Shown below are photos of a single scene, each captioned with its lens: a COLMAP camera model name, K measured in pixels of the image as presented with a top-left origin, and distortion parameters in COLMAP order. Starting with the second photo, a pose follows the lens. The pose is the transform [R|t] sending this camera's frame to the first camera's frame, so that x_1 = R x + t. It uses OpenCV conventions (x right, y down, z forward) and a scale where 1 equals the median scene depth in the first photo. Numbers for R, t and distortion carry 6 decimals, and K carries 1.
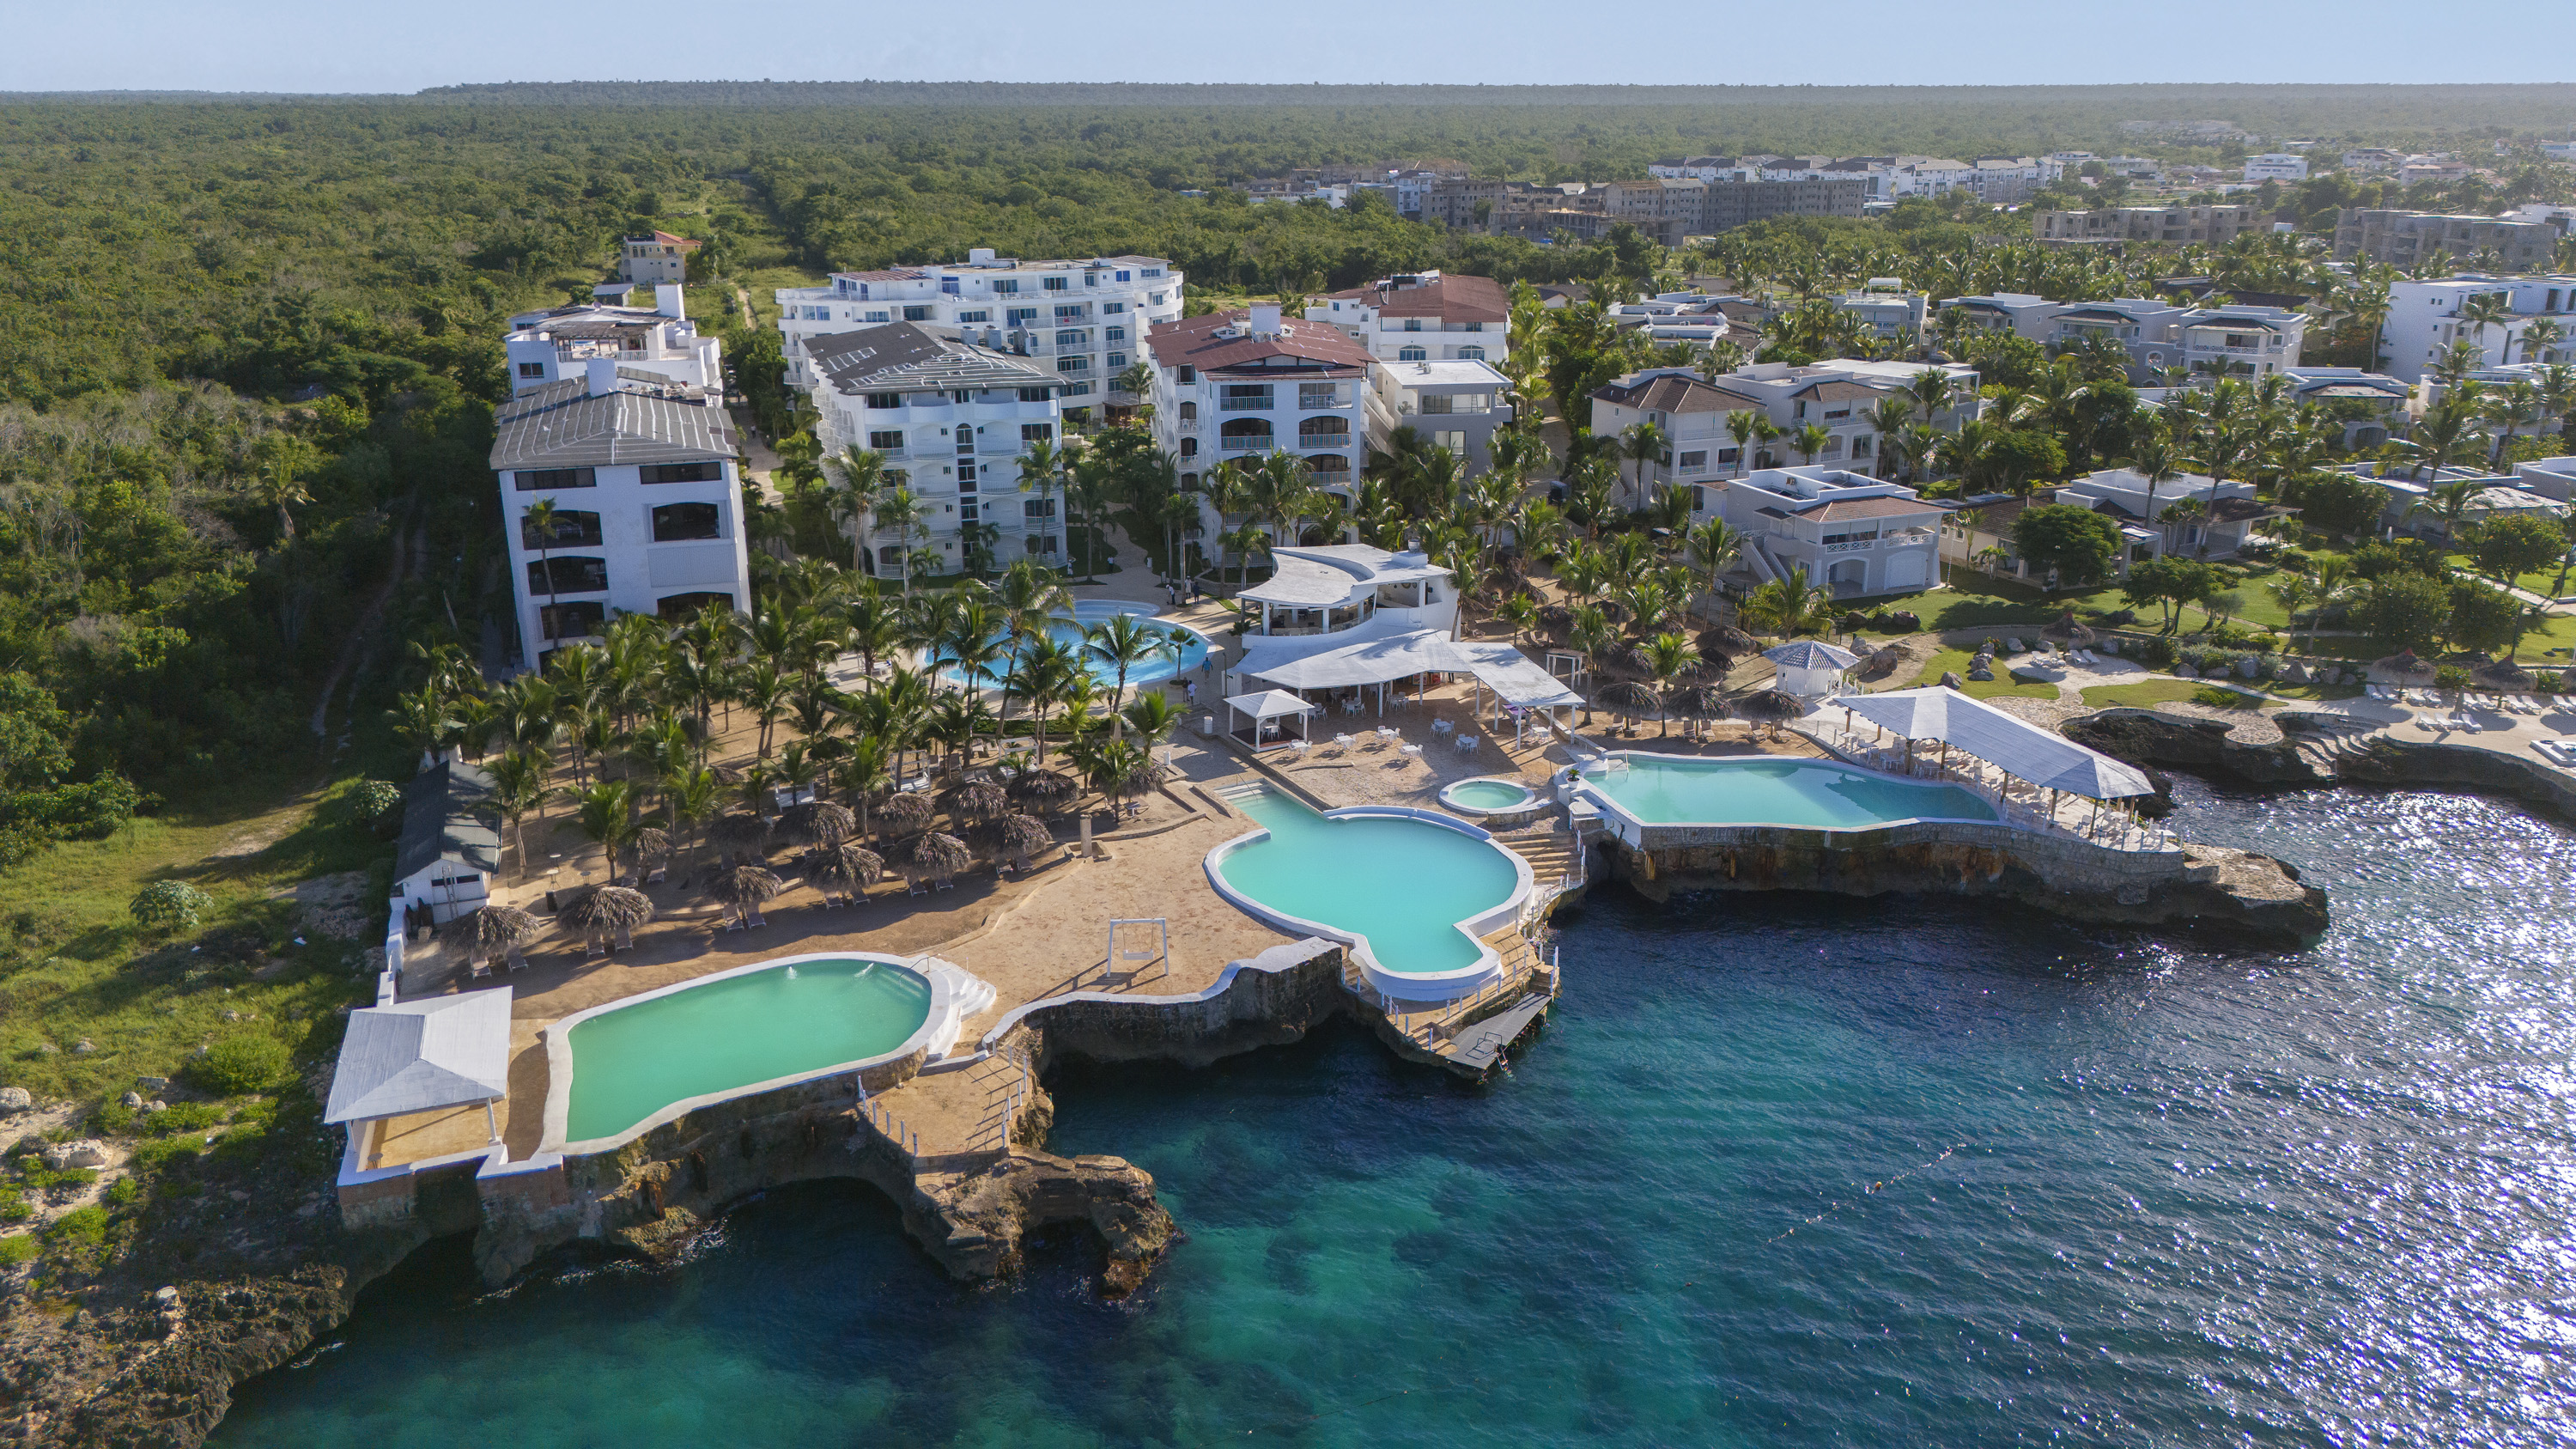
lens RADIAL K [[1887.1, 0, 1286.3], [0, 1887.1, 735.9], [0, 0, 1]] dist [0.072696, -0.077729]
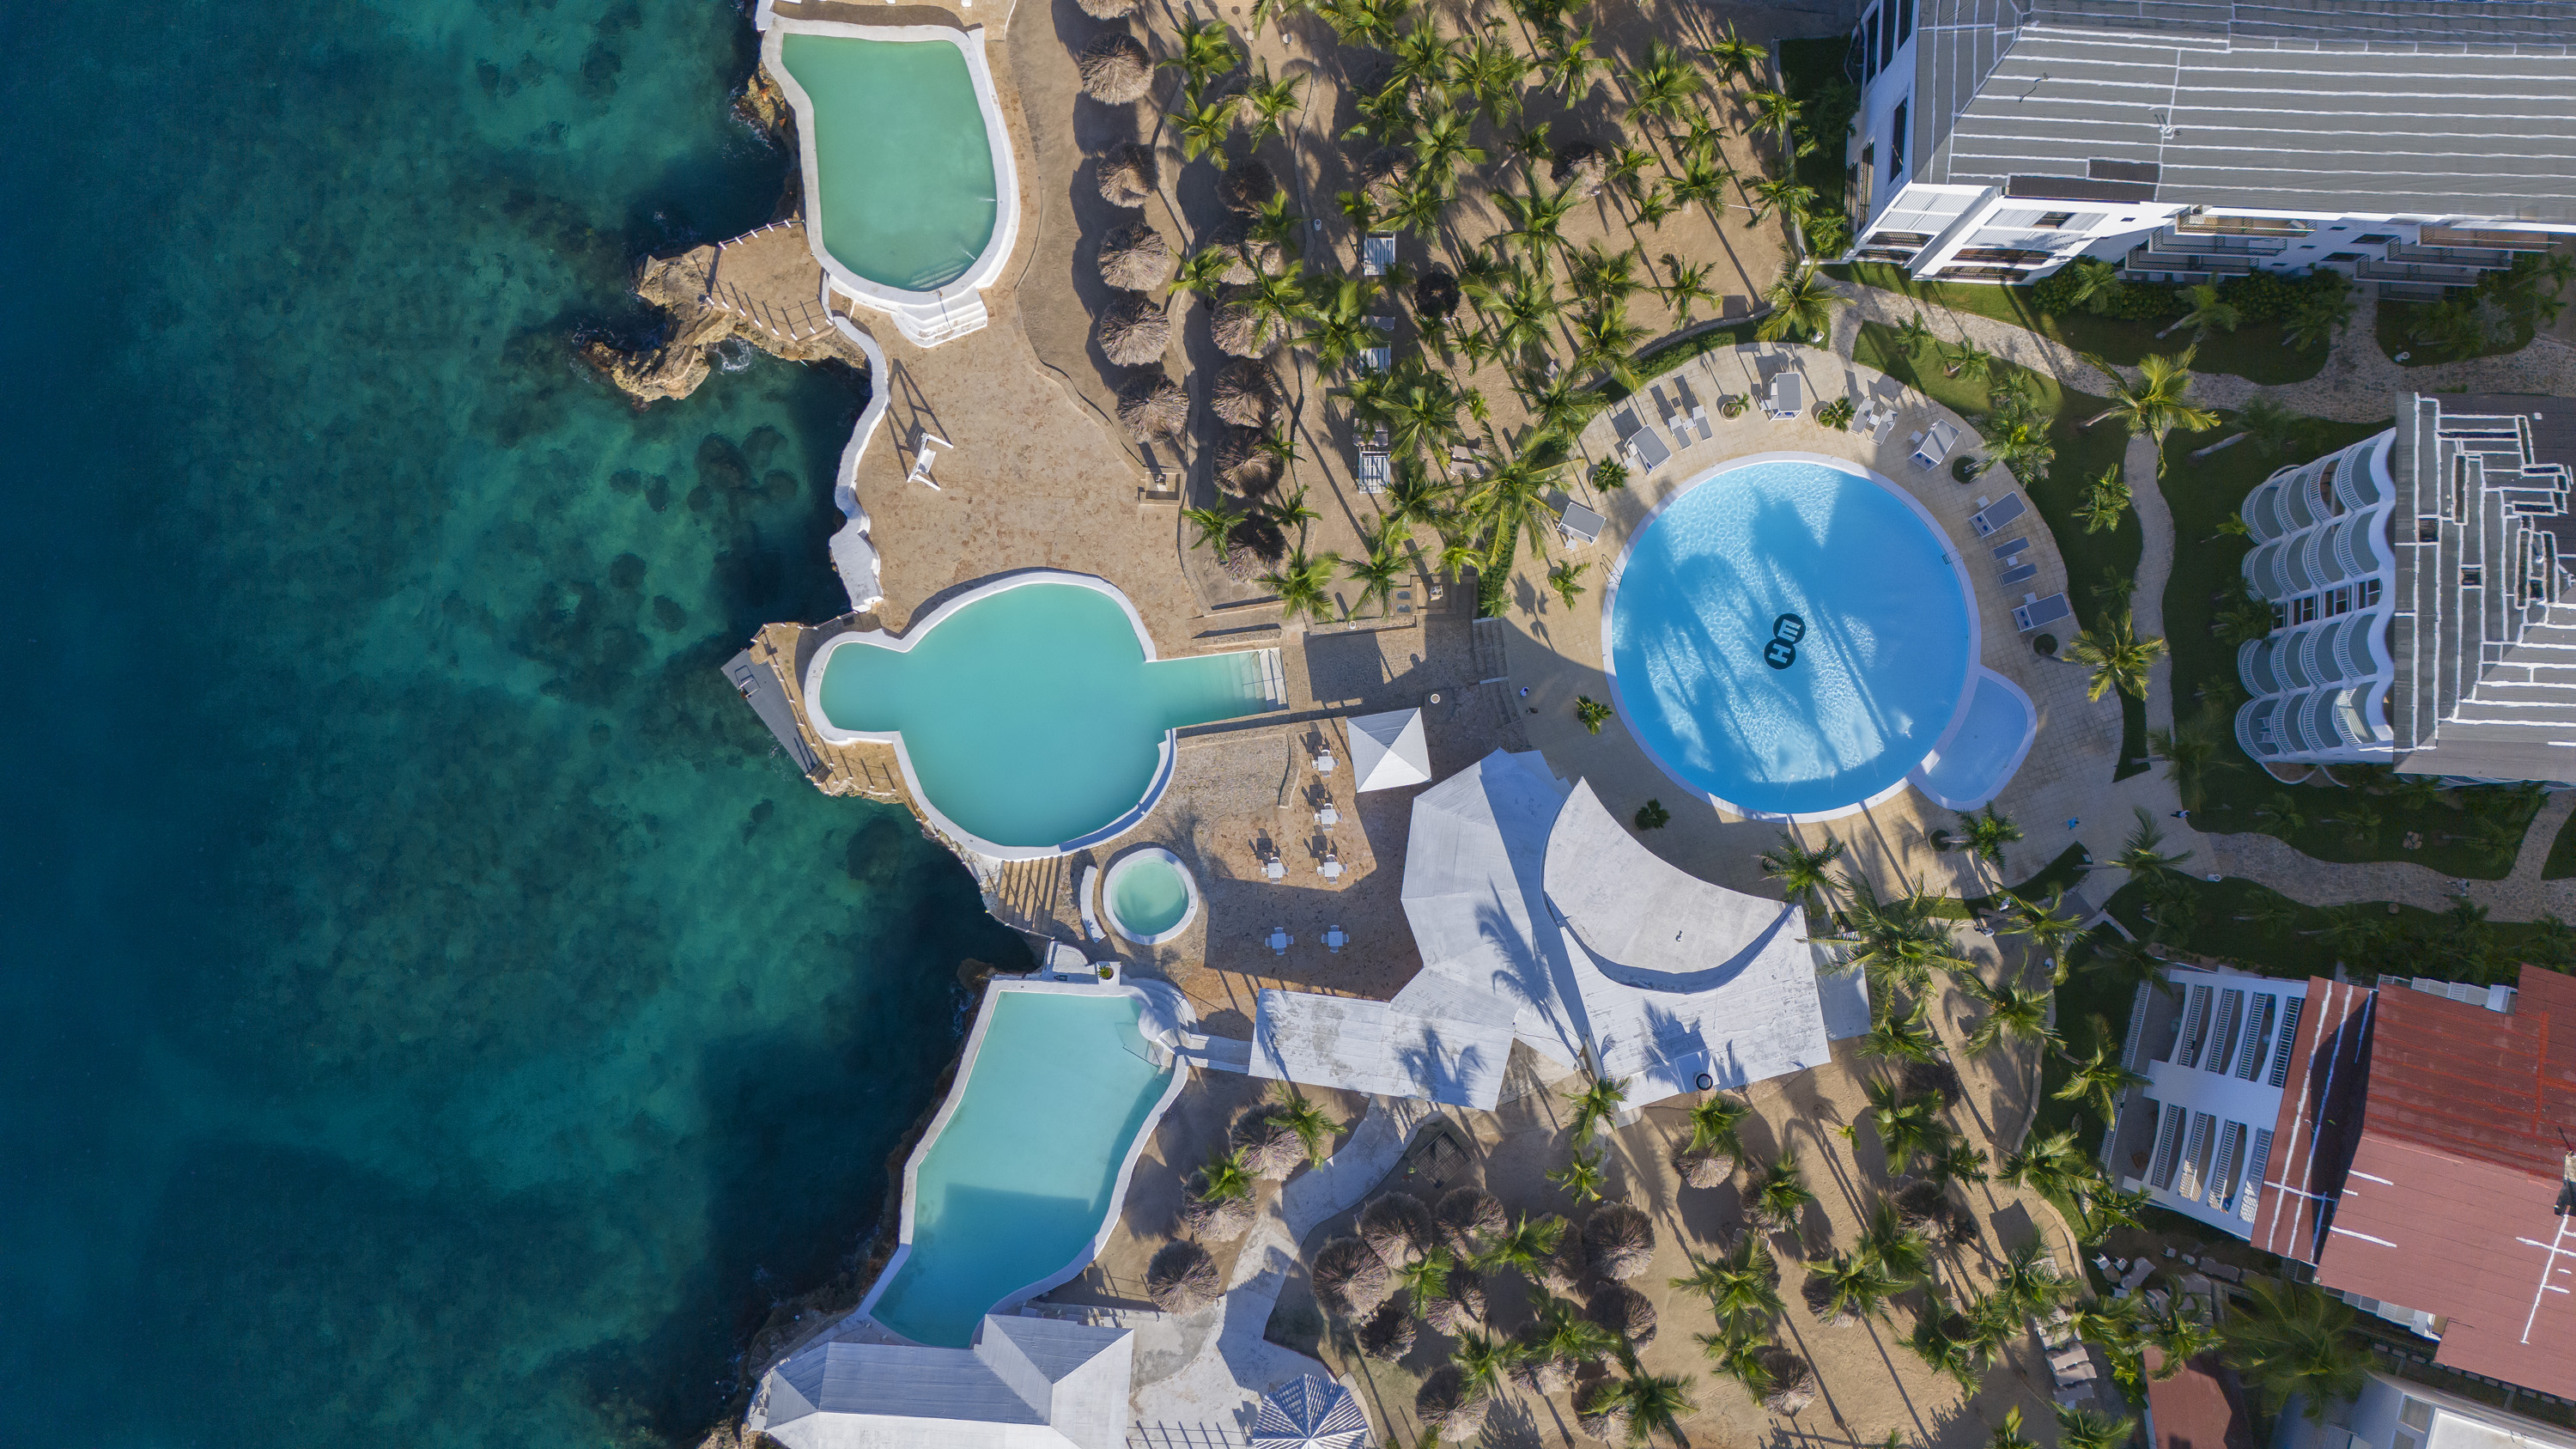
lens RADIAL K [[1887.1, 0, 1311.5], [0, 1887.1, 710.3], [0, 0, 1]] dist [0.072696, -0.077729]
pose [[-0.370600, 0.926353, -0.067272, 0.046944], [-0.289966, -0.046587, 0.955902, -0.863771], [0.882369, 0.373764, 0.285876, 0.692578]]
